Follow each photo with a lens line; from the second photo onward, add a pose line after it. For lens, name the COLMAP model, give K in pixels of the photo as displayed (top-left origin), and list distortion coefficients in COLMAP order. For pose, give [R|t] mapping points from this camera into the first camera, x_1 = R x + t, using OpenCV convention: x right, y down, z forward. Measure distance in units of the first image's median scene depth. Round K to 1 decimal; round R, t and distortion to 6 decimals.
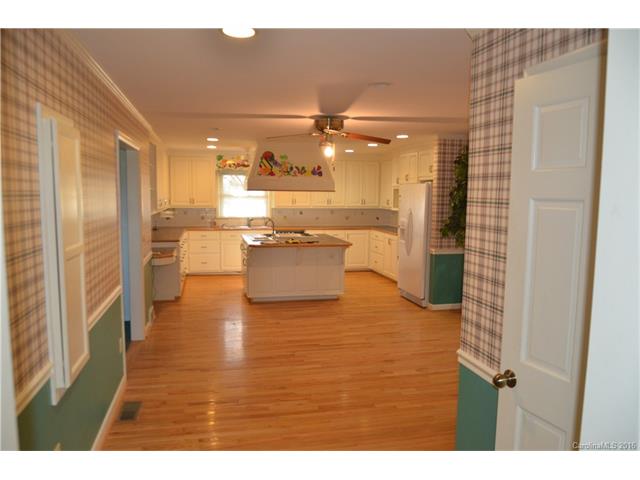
lens RADIAL K [[485.3, 0, 318.3], [0, 485.3, 240.6], [0, 0, 1]] dist [-0.052422, 0.016462]
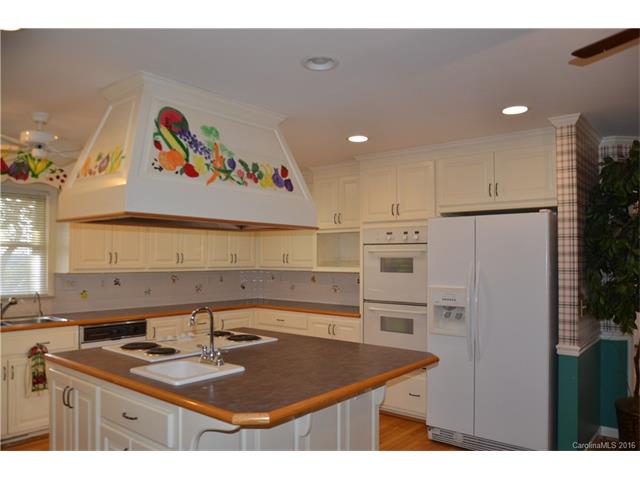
lens RADIAL K [[485.3, 0, 318.6], [0, 485.3, 243.9], [0, 0, 1]] dist [-0.052422, 0.016462]
pose [[0.789006, 0.010650, 0.614294, -0.228387], [0.064609, 0.992868, -0.100197, -0.045920], [-0.610979, 0.118745, 0.782690, 0.671313]]
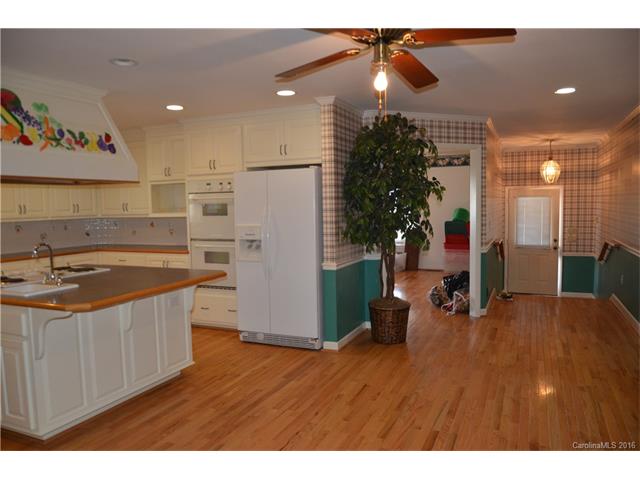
lens RADIAL K [[485.3, 0, 317.1], [0, 485.3, 246.0], [0, 0, 1]] dist [-0.052422, 0.016462]
pose [[0.594811, -0.091005, 0.798698, -0.287258], [0.104458, 0.993897, 0.035454, -0.029191], [-0.797050, 0.062341, 0.600687, 0.522783]]
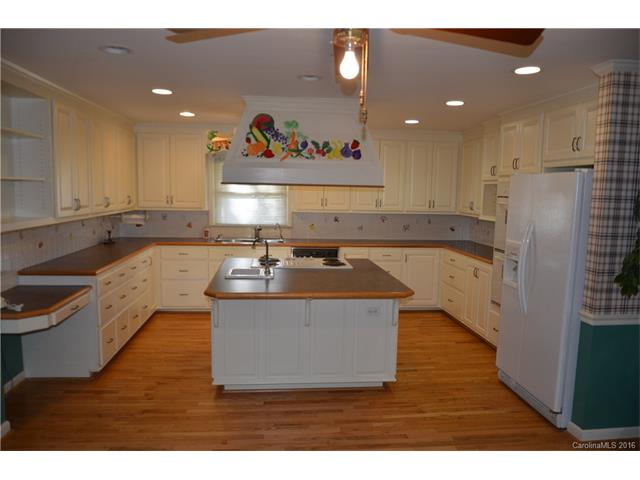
lens RADIAL K [[485.3, 0, 322.9], [0, 485.3, 243.4], [0, 0, 1]] dist [-0.052422, 0.016462]
pose [[0.993511, 0.022285, -0.111530, 0.028825], [-0.020938, 0.999693, 0.013231, -0.044111], [0.111791, -0.010810, 0.993673, 0.451470]]
